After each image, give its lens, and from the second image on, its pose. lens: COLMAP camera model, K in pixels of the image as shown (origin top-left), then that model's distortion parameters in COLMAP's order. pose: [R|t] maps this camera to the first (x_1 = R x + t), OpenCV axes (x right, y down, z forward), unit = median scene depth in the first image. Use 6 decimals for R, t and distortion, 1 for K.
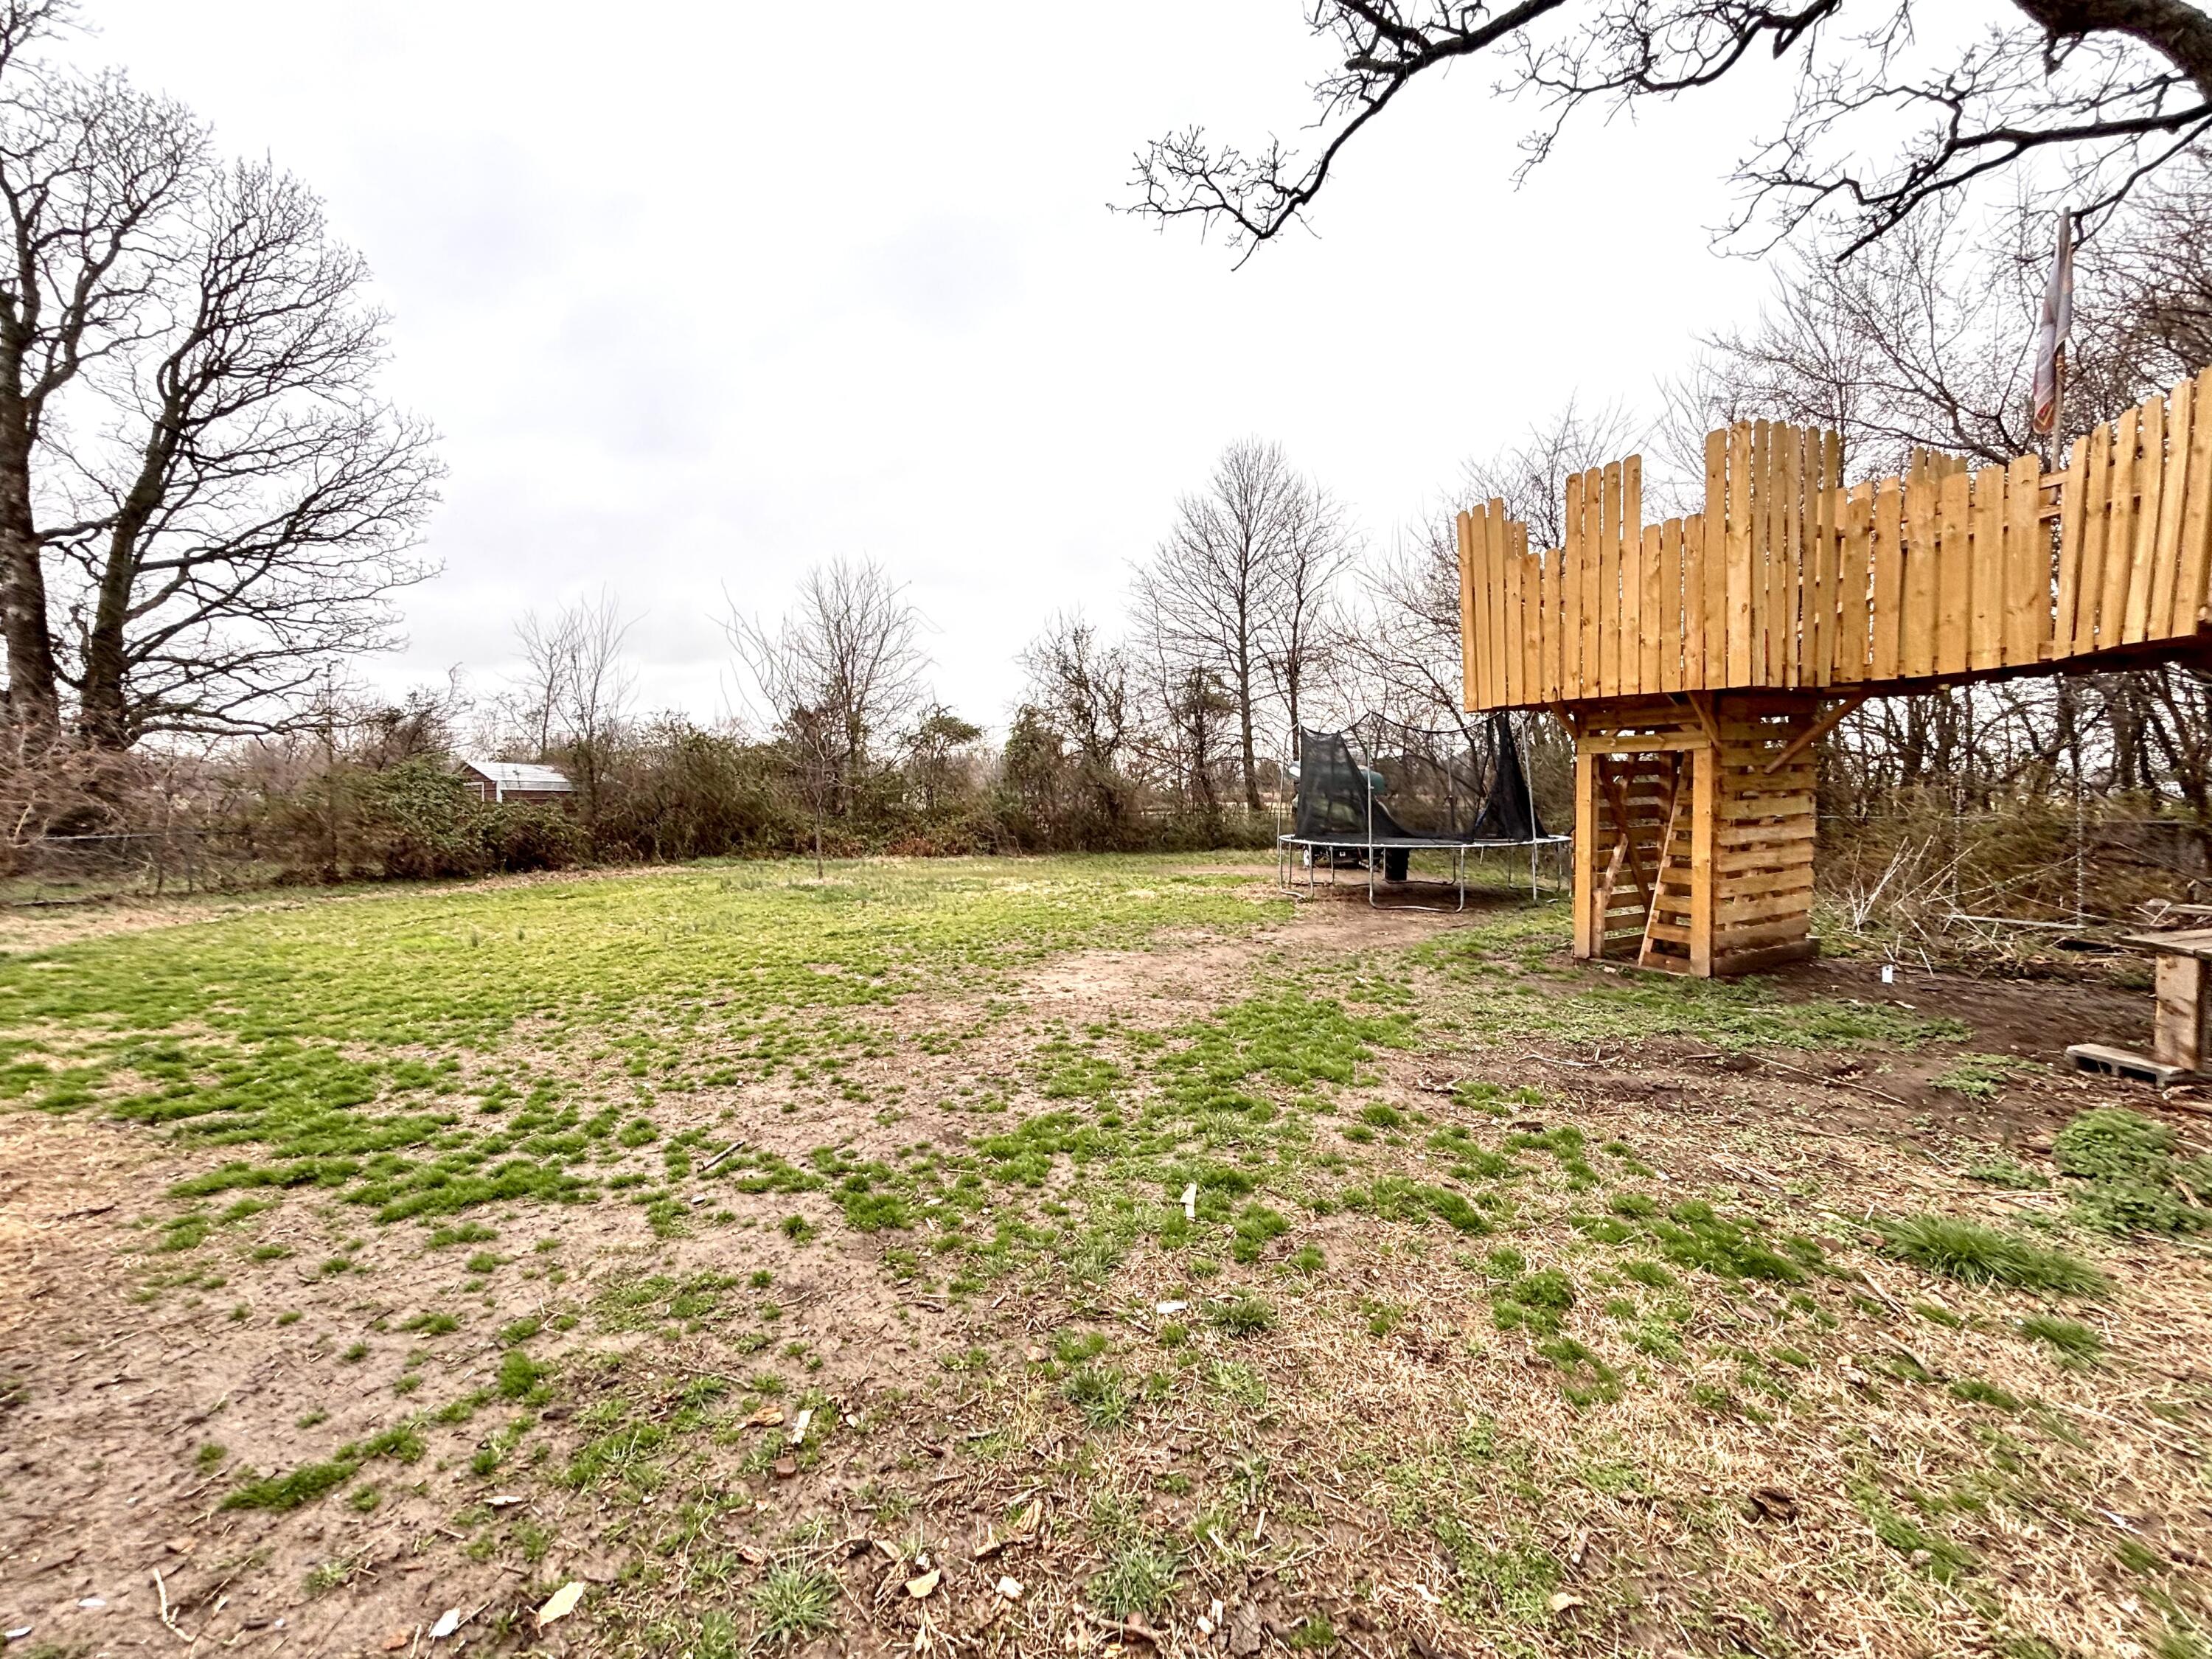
lens RADIAL K [[887.9, 0, 1105.5], [0, 887.9, 827.6], [0, 0, 1]] dist [0.002798, -0.002706]
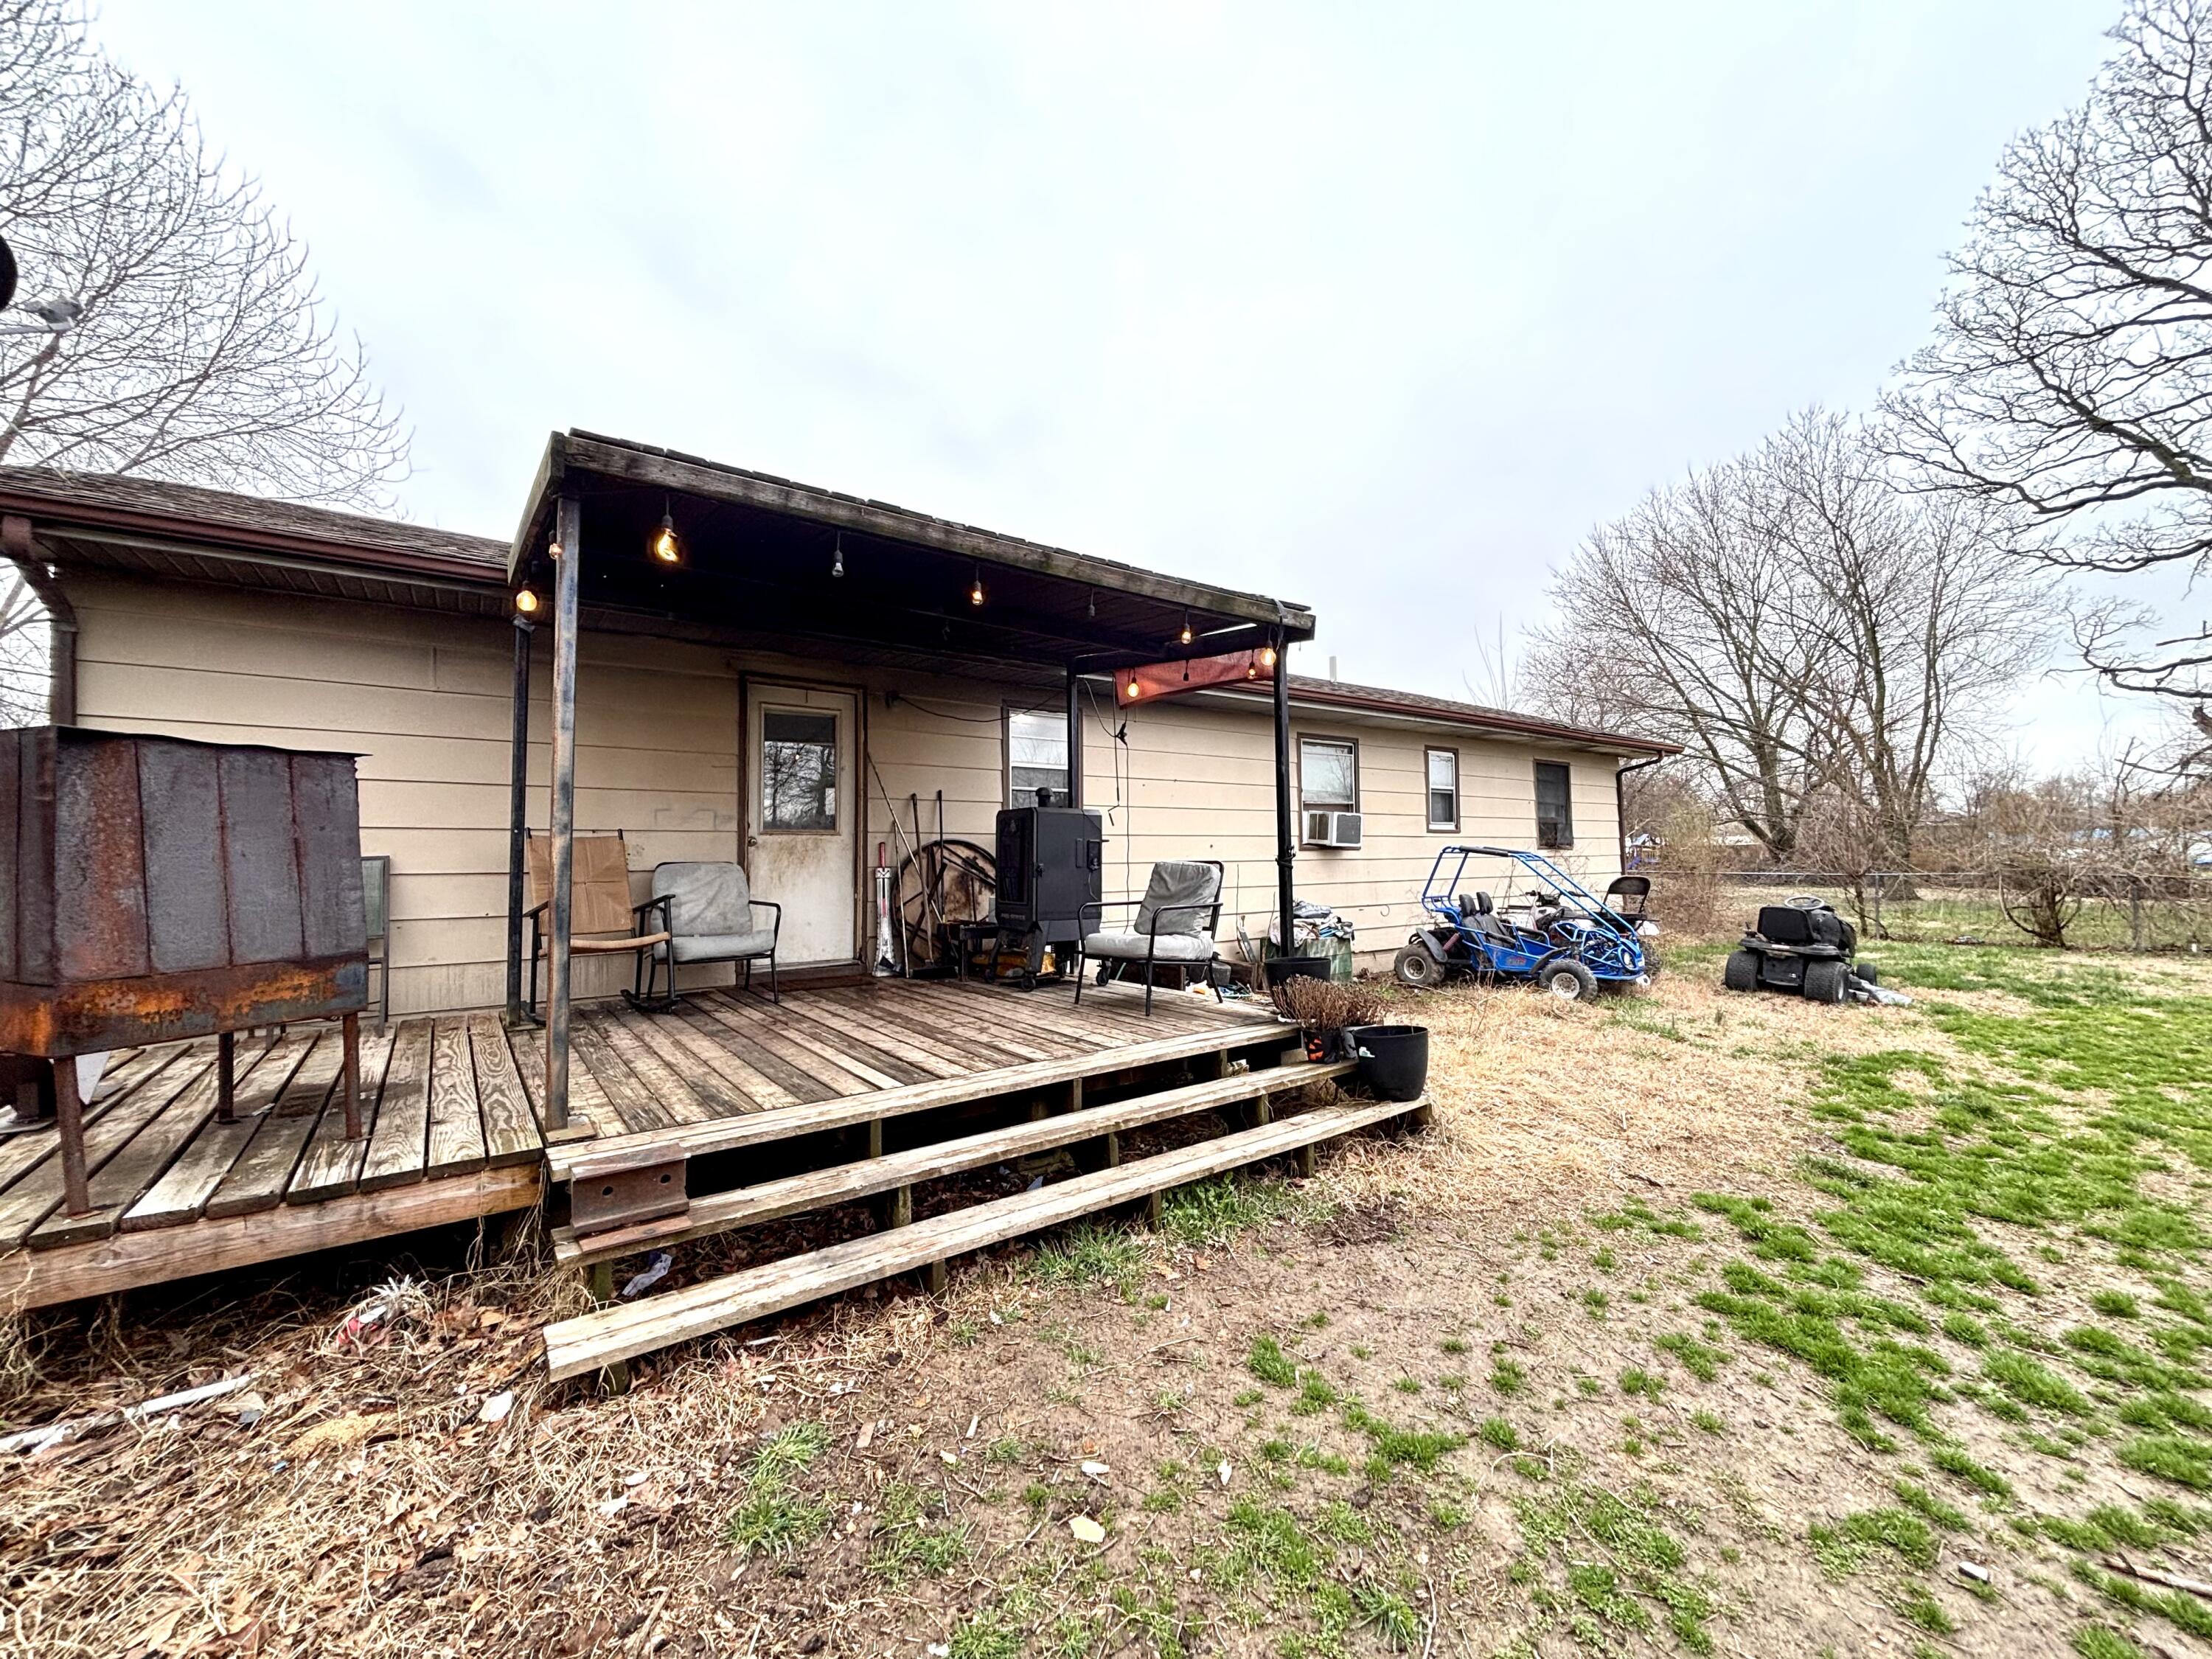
lens RADIAL K [[887.9, 0, 1094.4], [0, 887.9, 822.0], [0, 0, 1]] dist [0.002798, -0.002706]
pose [[-0.342868, -0.021062, -0.939147, 0.088864], [-0.027485, 0.999546, -0.012382, -0.004664], [0.938981, 0.021567, -0.343291, 0.256165]]
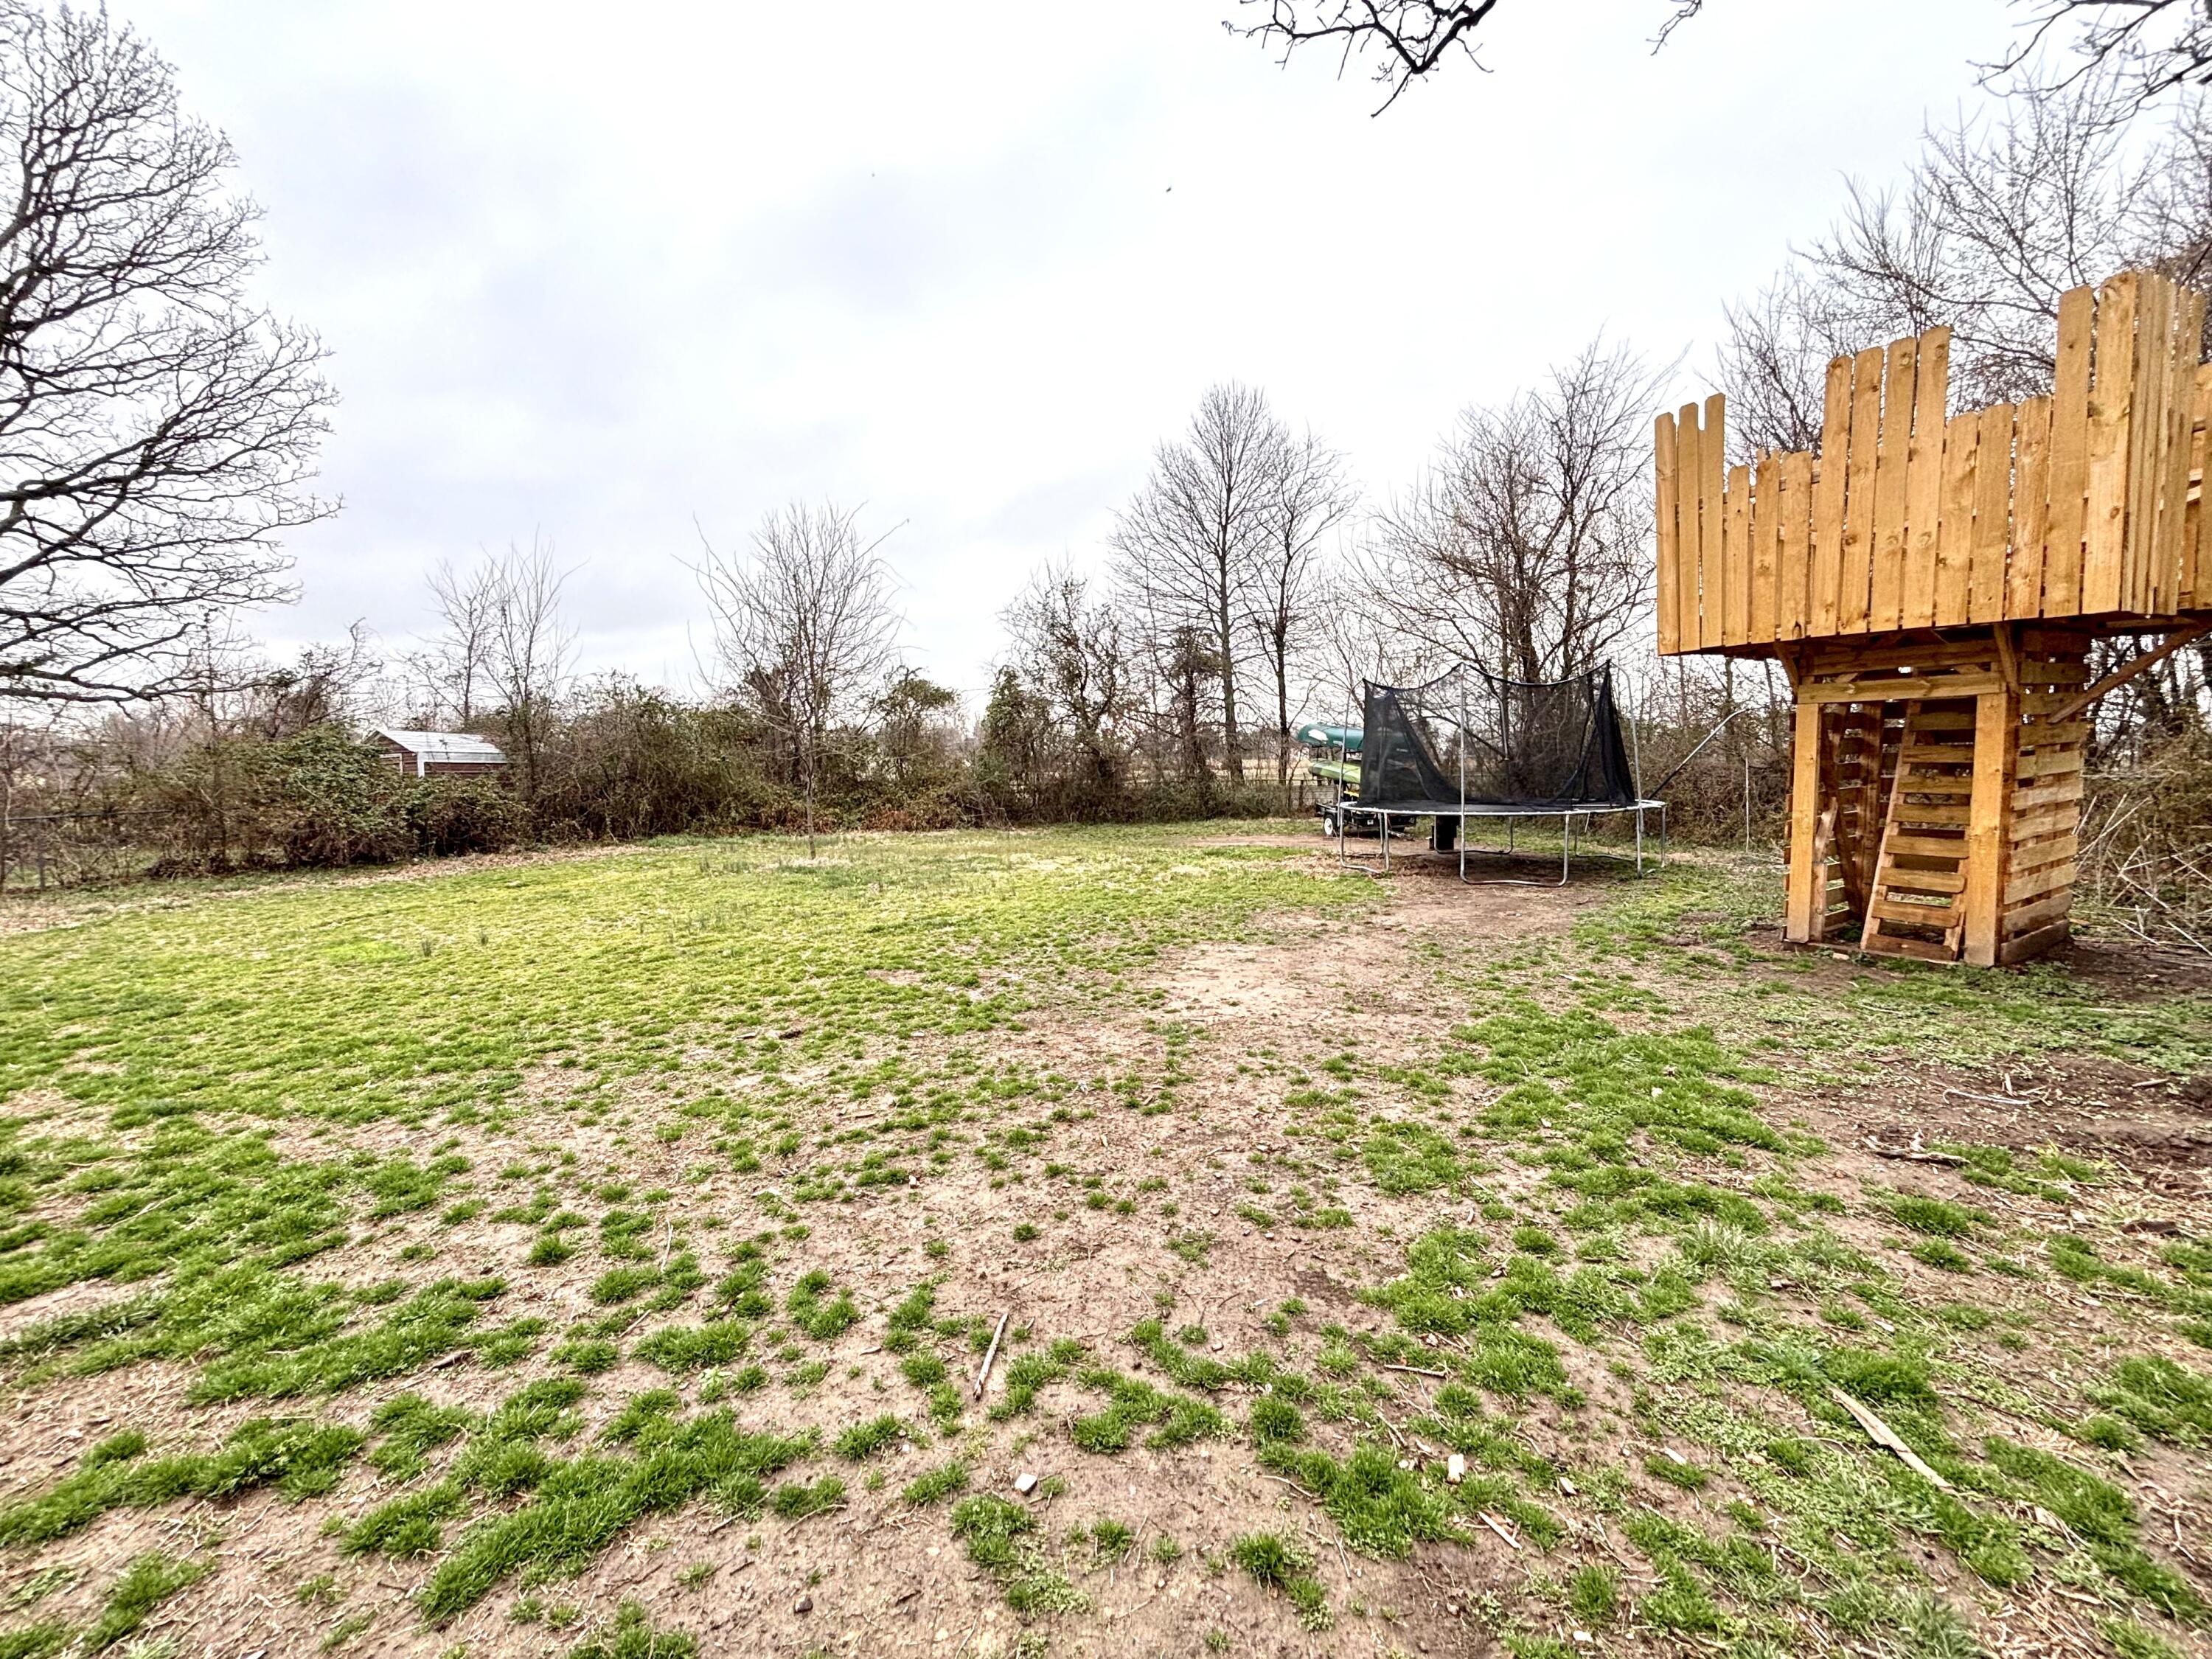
lens RADIAL K [[887.9, 0, 1104.8], [0, 887.9, 827.6], [0, 0, 1]] dist [0.002798, -0.002706]
pose [[0.997269, -0.014504, 0.072422, -0.168851], [0.011949, 0.999295, 0.035589, -0.002323], [-0.072887, -0.034626, 0.996739, 0.175997]]
